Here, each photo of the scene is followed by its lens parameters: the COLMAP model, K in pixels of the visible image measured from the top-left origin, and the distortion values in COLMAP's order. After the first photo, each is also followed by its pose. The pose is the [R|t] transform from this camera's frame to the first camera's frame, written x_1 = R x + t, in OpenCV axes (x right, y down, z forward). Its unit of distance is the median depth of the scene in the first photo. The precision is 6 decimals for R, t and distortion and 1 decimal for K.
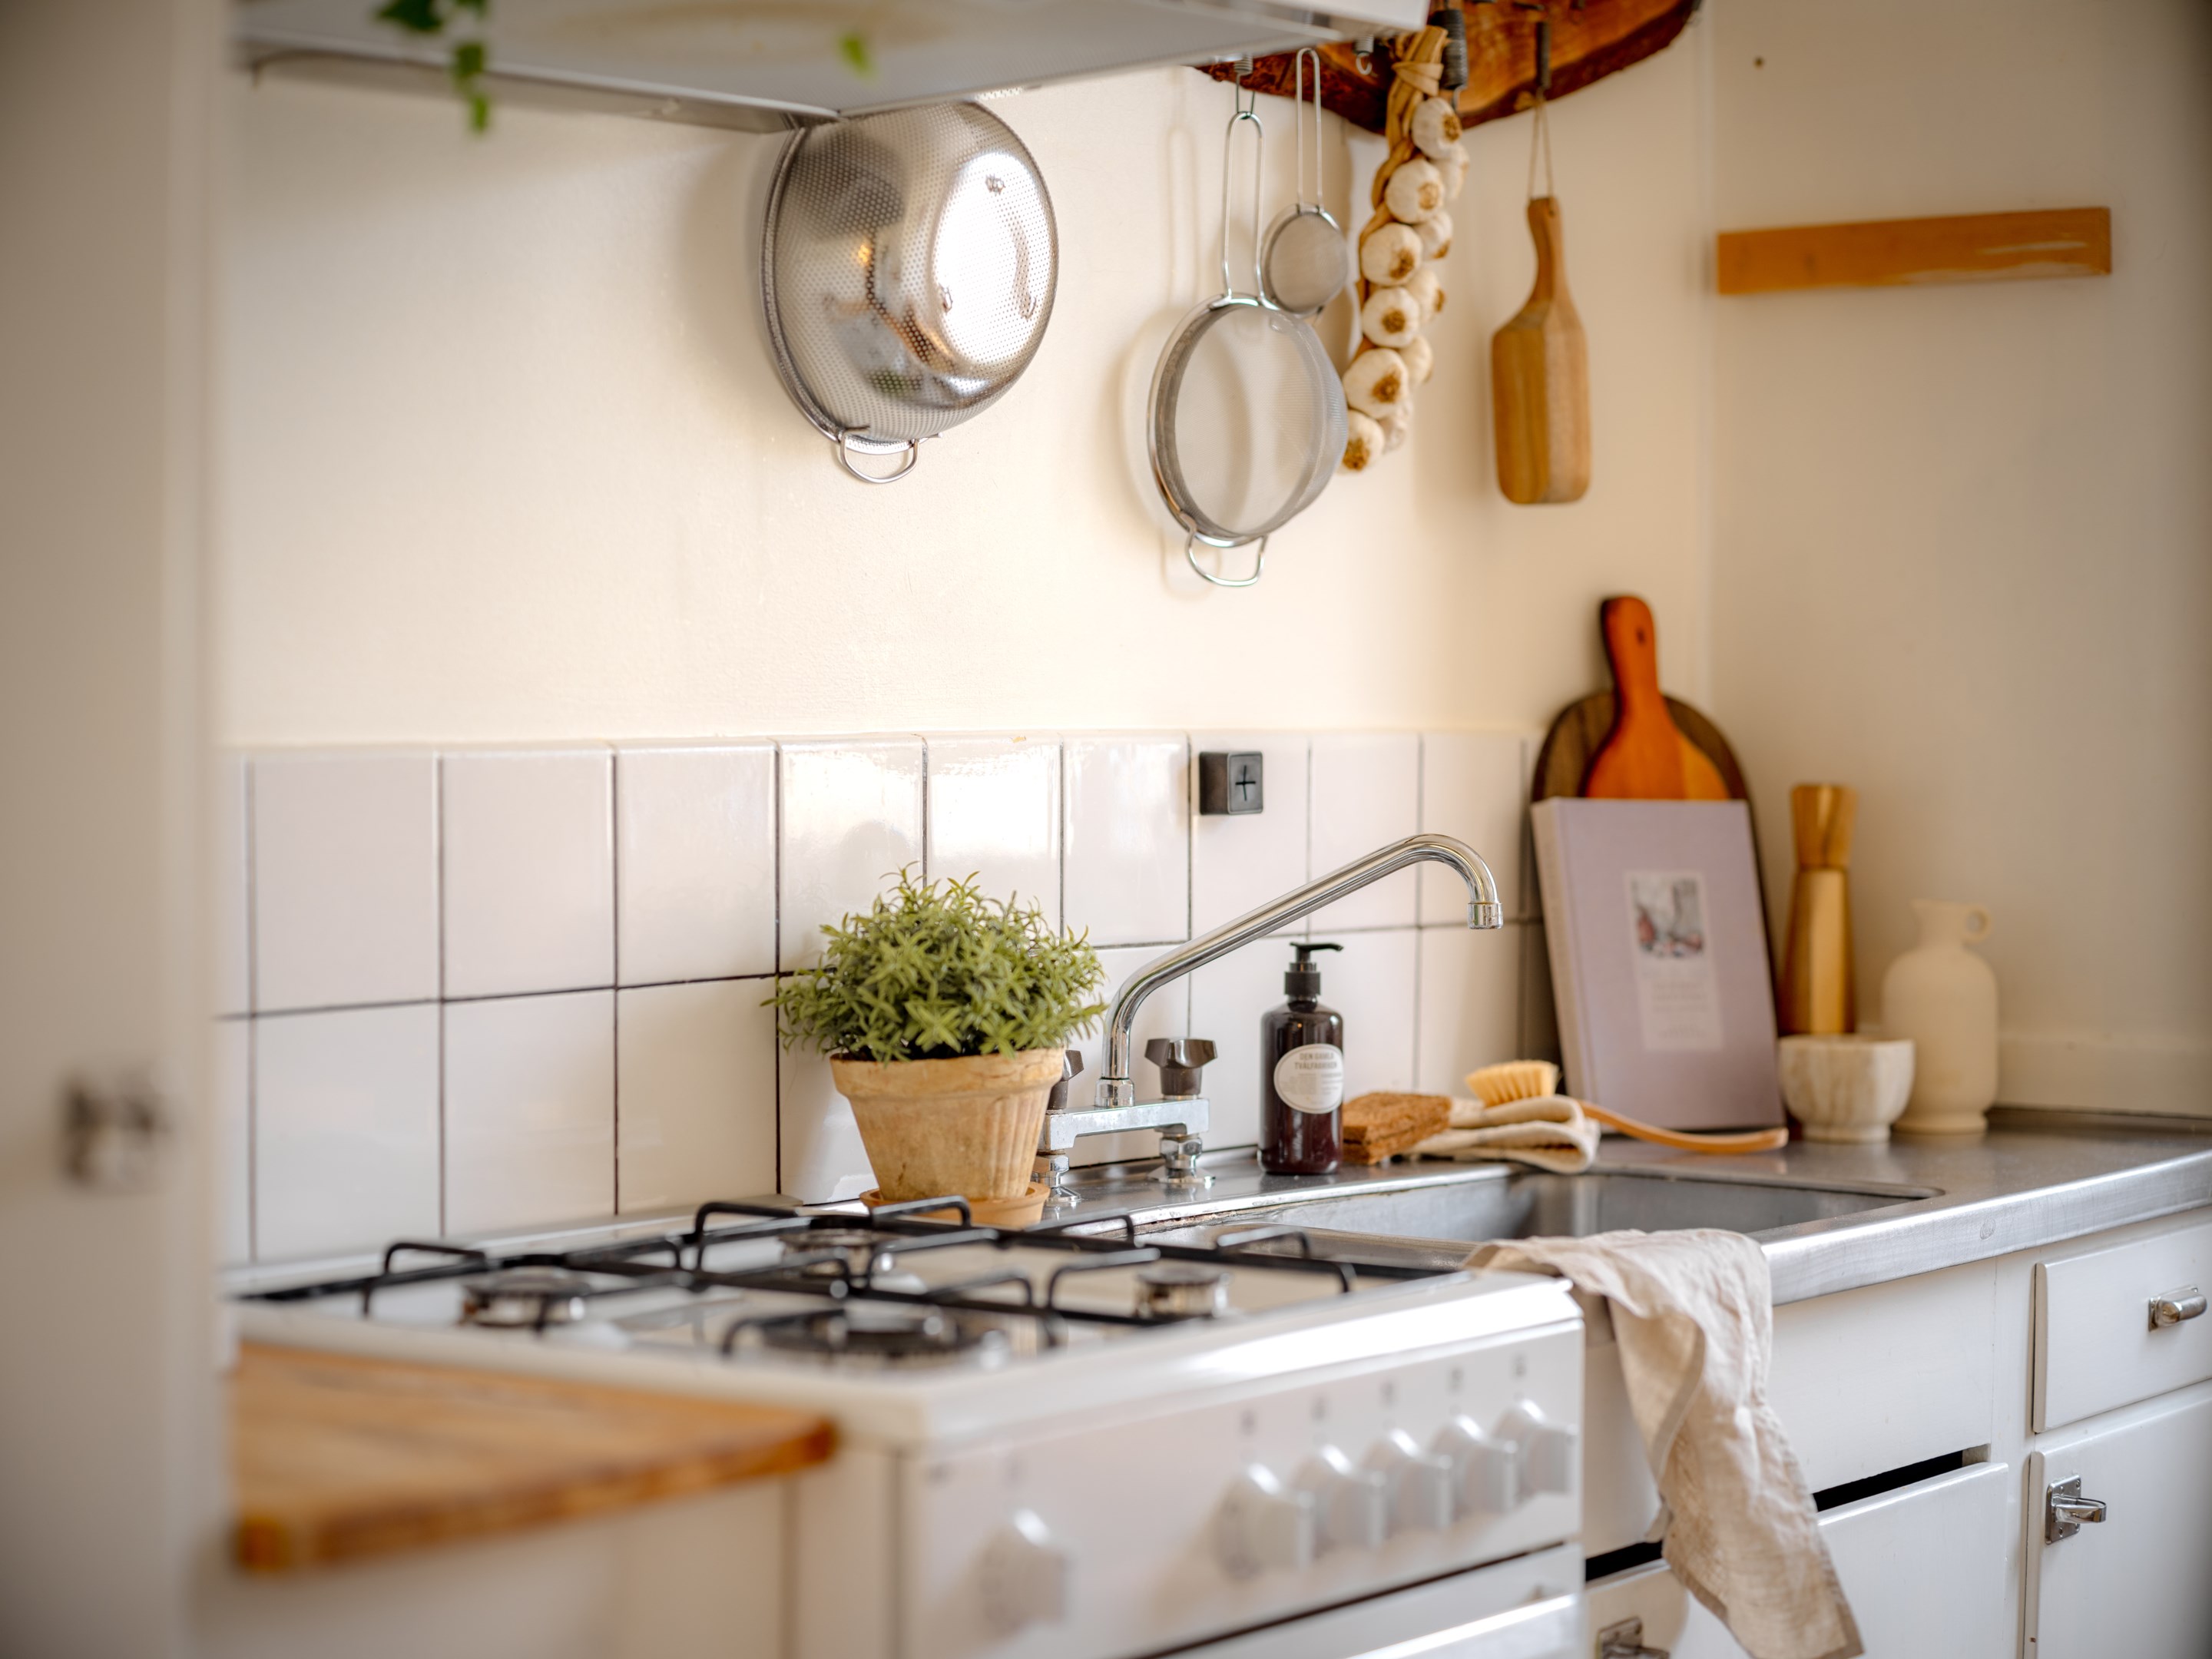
lens RADIAL K [[4768.8, 0, 1106.0], [0, 4768.8, 829.5], [0, 0, 1]] dist [-0.045793, -0.590052]
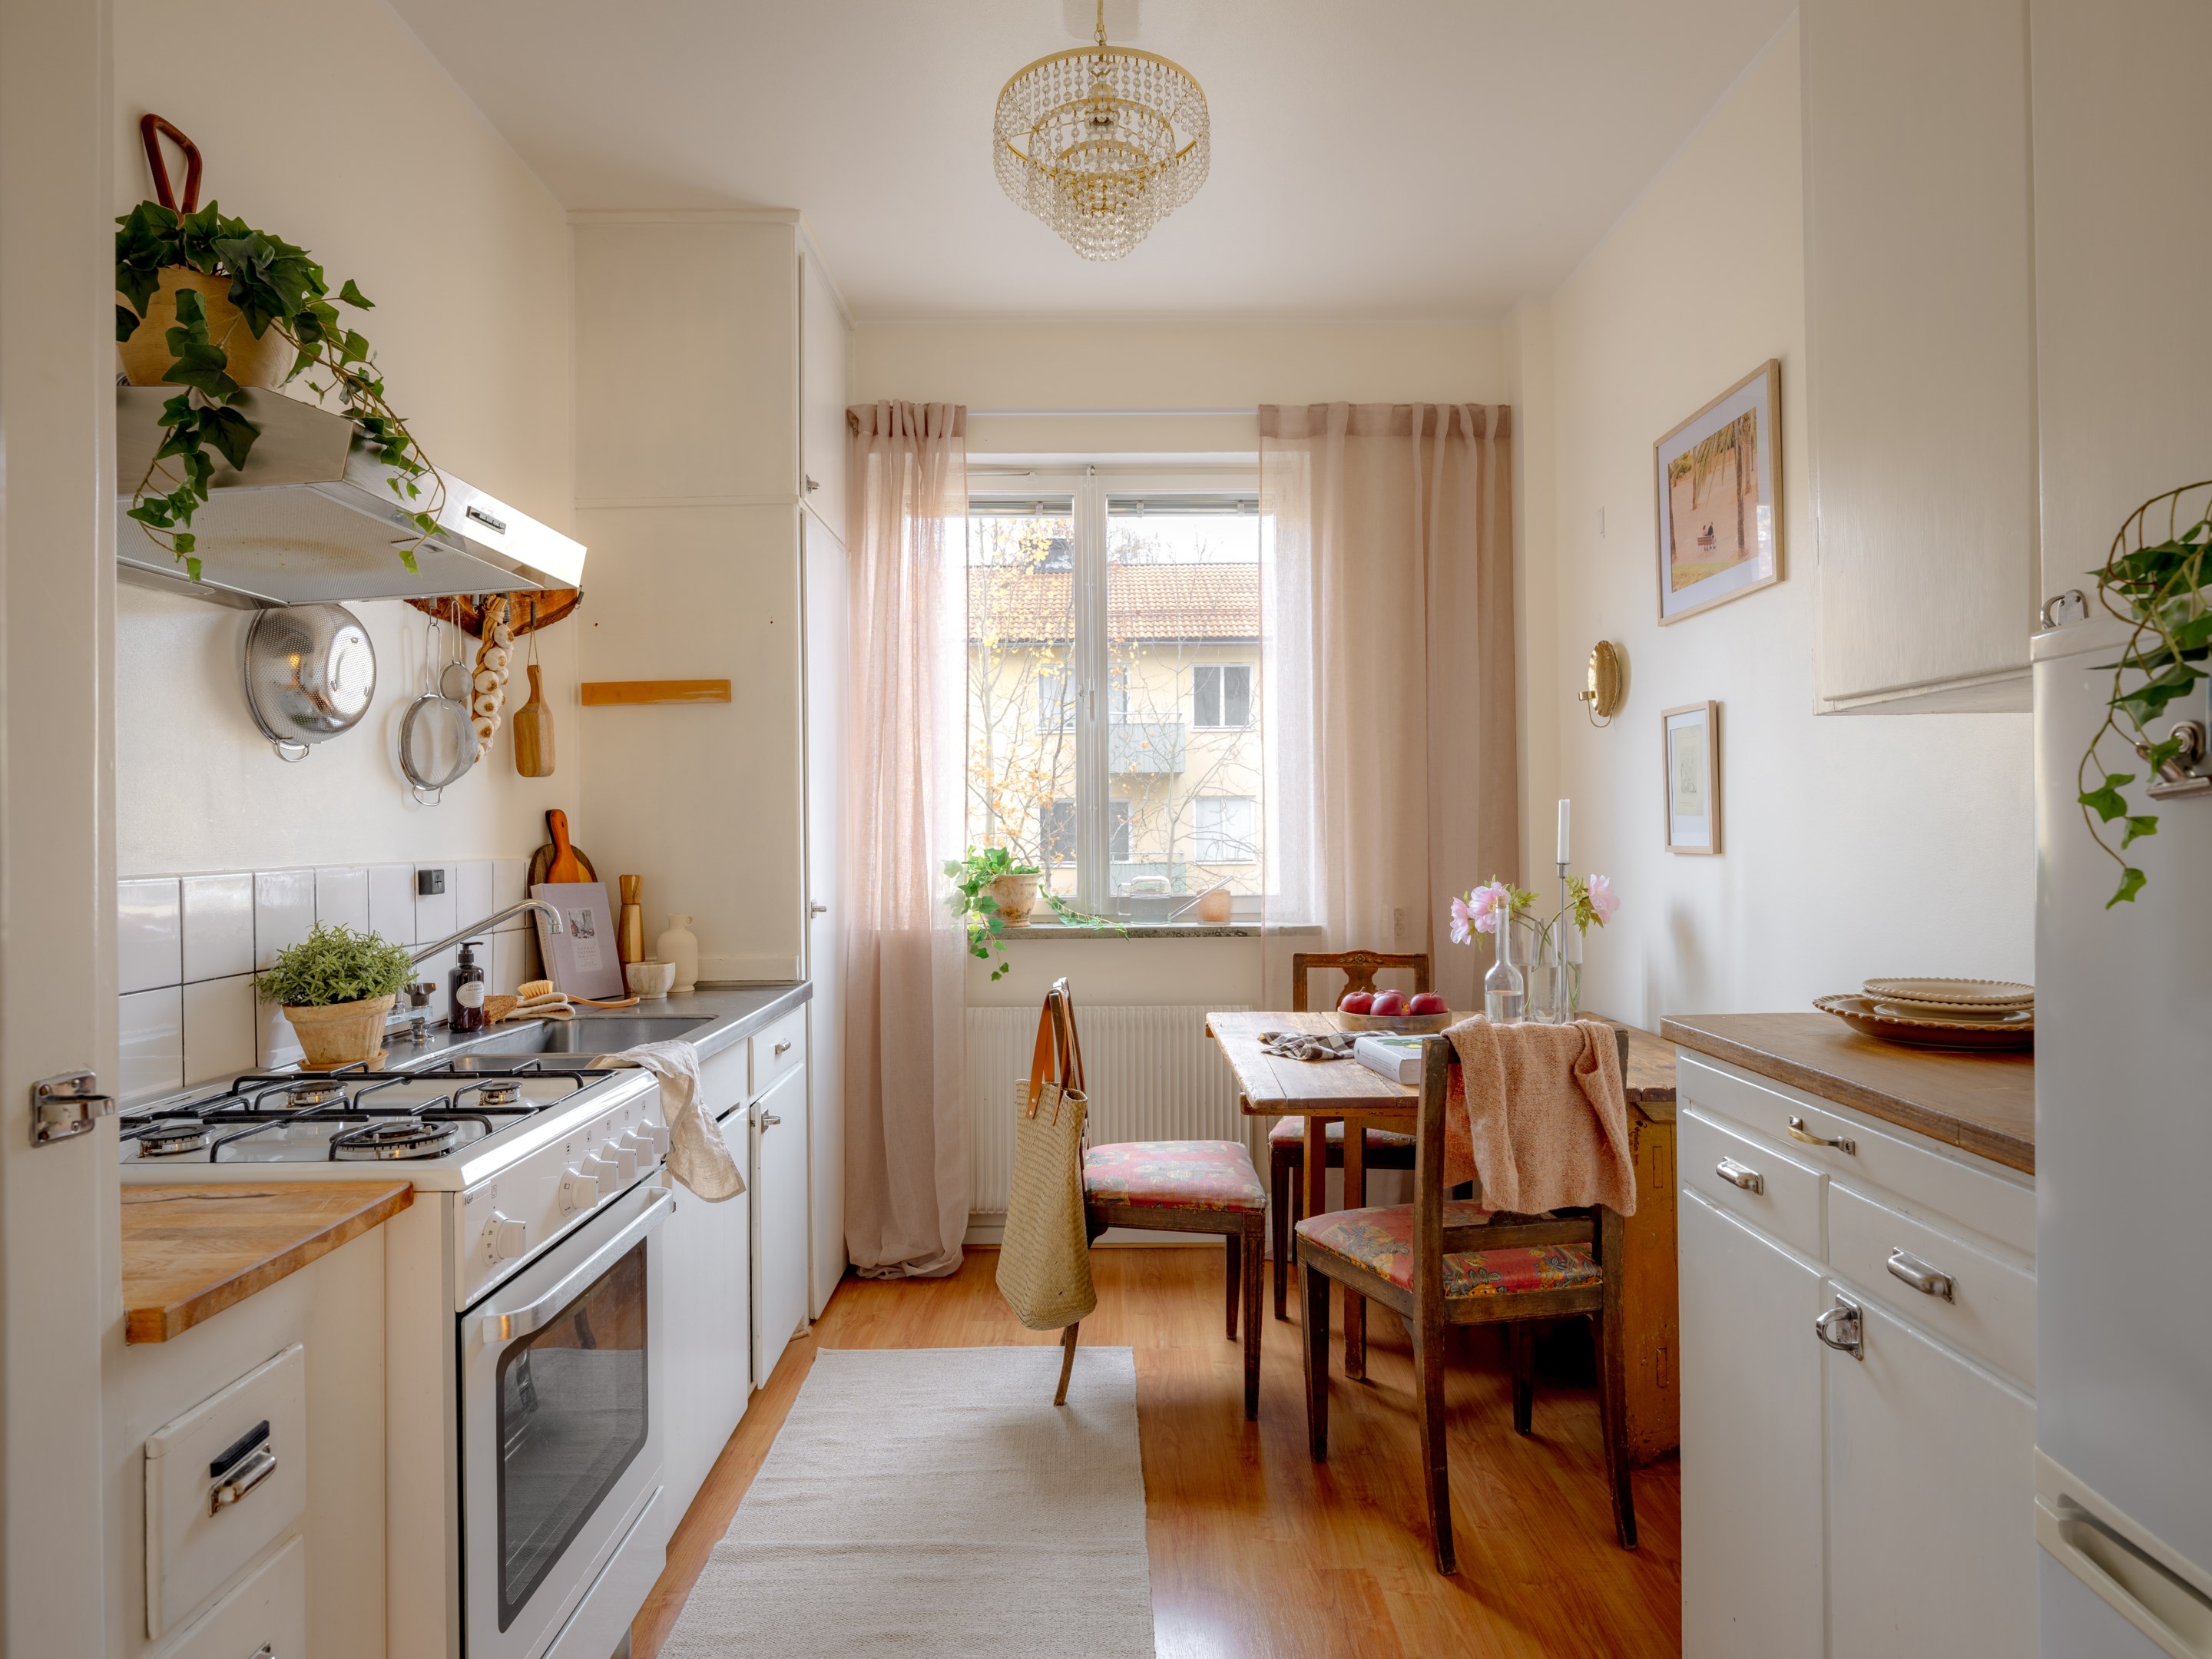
lens RADIAL K [[1313.4, 0, 1106.0], [0, 1313.4, 829.5], [0, 0, 1]] dist [0.001485, -0.000020]
pose [[0.803639, -0.012445, 0.594986, -0.103904], [0.035078, 0.999034, -0.026484, -0.006641], [-0.594082, 0.042154, 0.803299, 0.213007]]
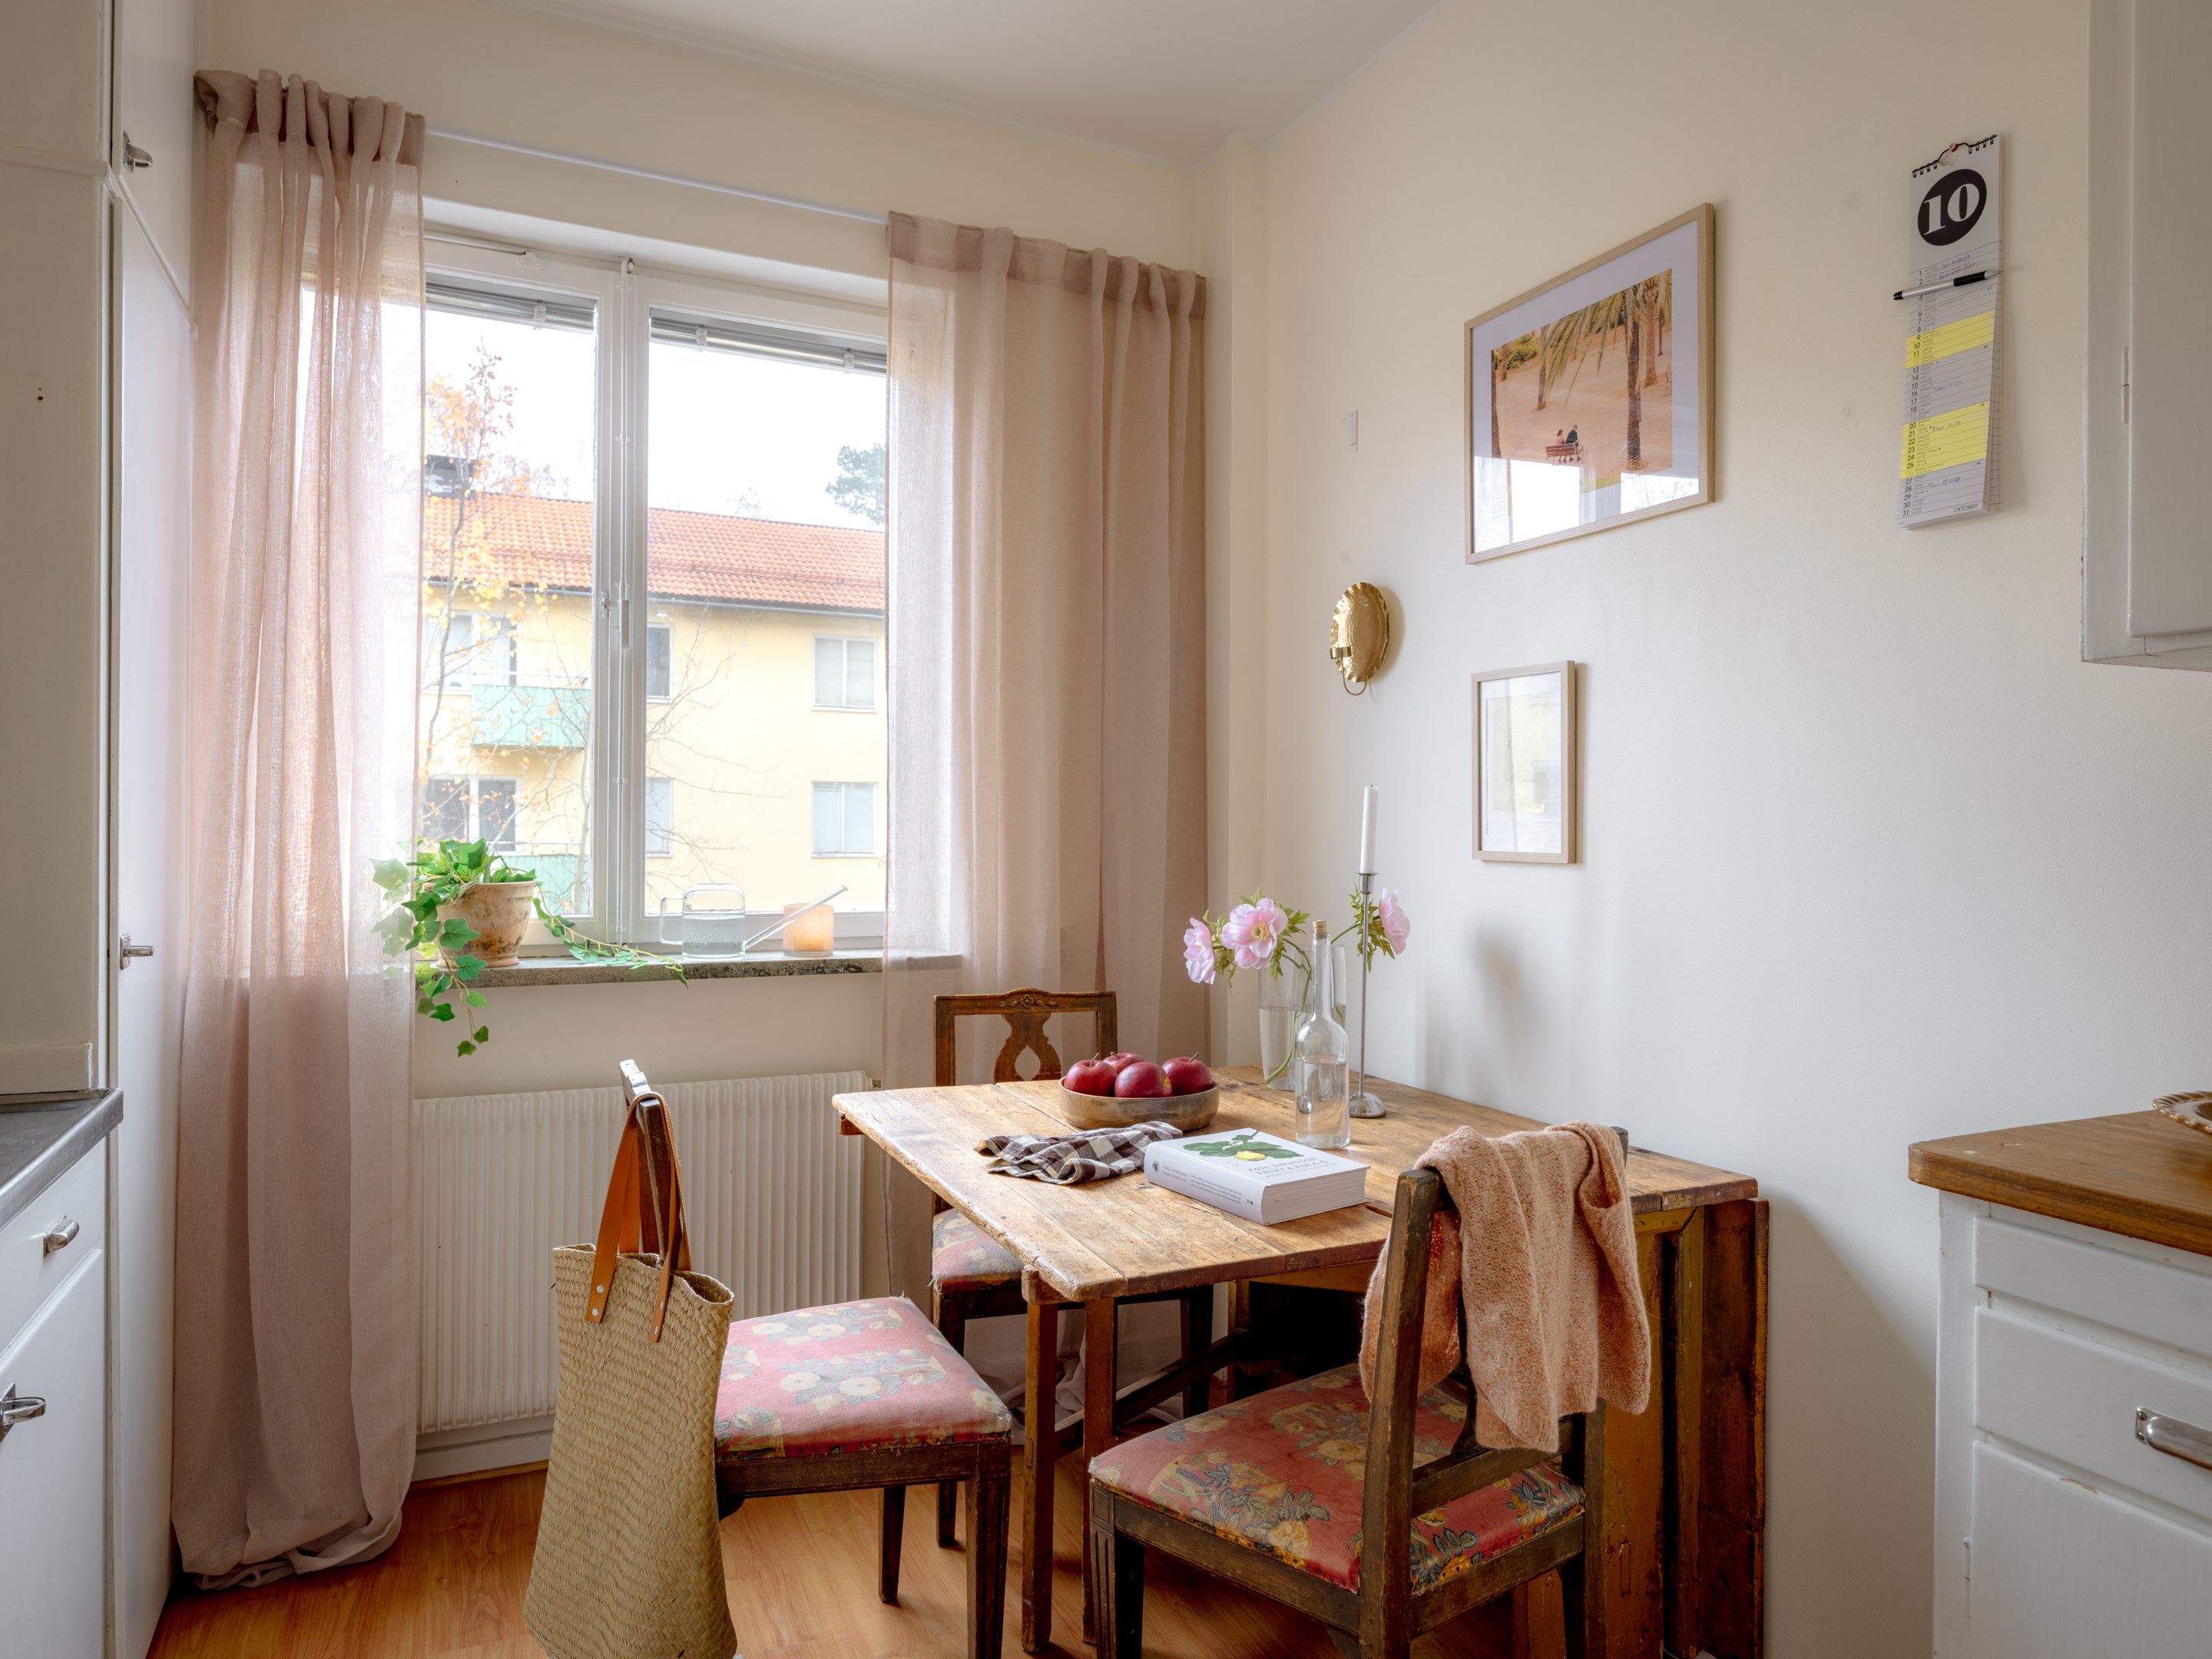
lens RADIAL K [[1396.7, 0, 1106.0], [0, 1396.7, 829.5], [0, 0, 1]] dist [-0.001777, -0.001401]
pose [[0.481296, -0.005286, 0.876542, 0.001282], [0.023789, 0.999692, -0.007033, -0.016162], [-0.876235, 0.024237, 0.481274, 0.512770]]
